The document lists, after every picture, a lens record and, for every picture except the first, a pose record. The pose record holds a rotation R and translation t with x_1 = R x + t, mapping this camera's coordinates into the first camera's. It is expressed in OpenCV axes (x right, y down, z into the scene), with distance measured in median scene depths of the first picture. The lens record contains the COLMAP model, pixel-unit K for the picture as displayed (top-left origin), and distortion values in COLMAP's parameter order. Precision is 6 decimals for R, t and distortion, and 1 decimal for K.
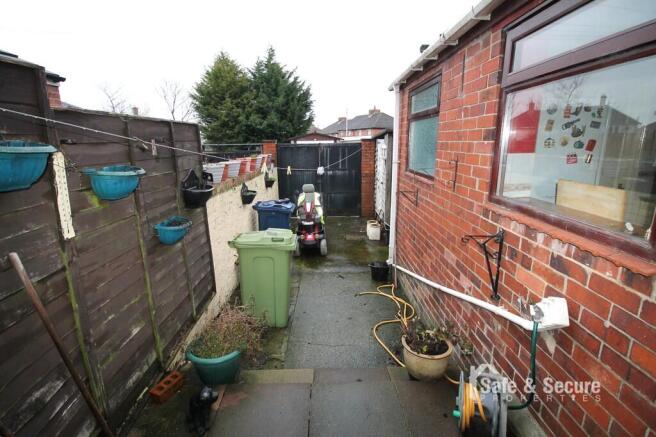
lens RADIAL K [[315.0, 0, 328.0], [0, 315.0, 218.5], [0, 0, 1]] dist [-0.004241, -0.000613]
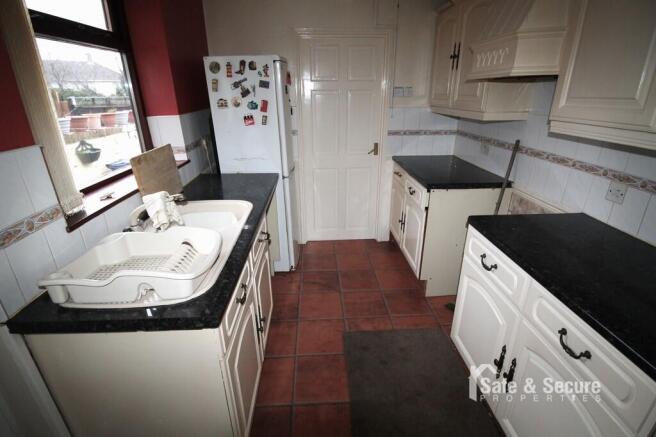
lens RADIAL K [[315.0, 0, 328.0], [0, 315.0, 218.5], [0, 0, 1]] dist [-0.004241, -0.000613]
pose [[0.999677, -0.009344, 0.023643, 1.013295], [0.005746, 0.988983, 0.147917, -0.030493], [-0.024765, -0.147733, 0.988717, -0.029484]]
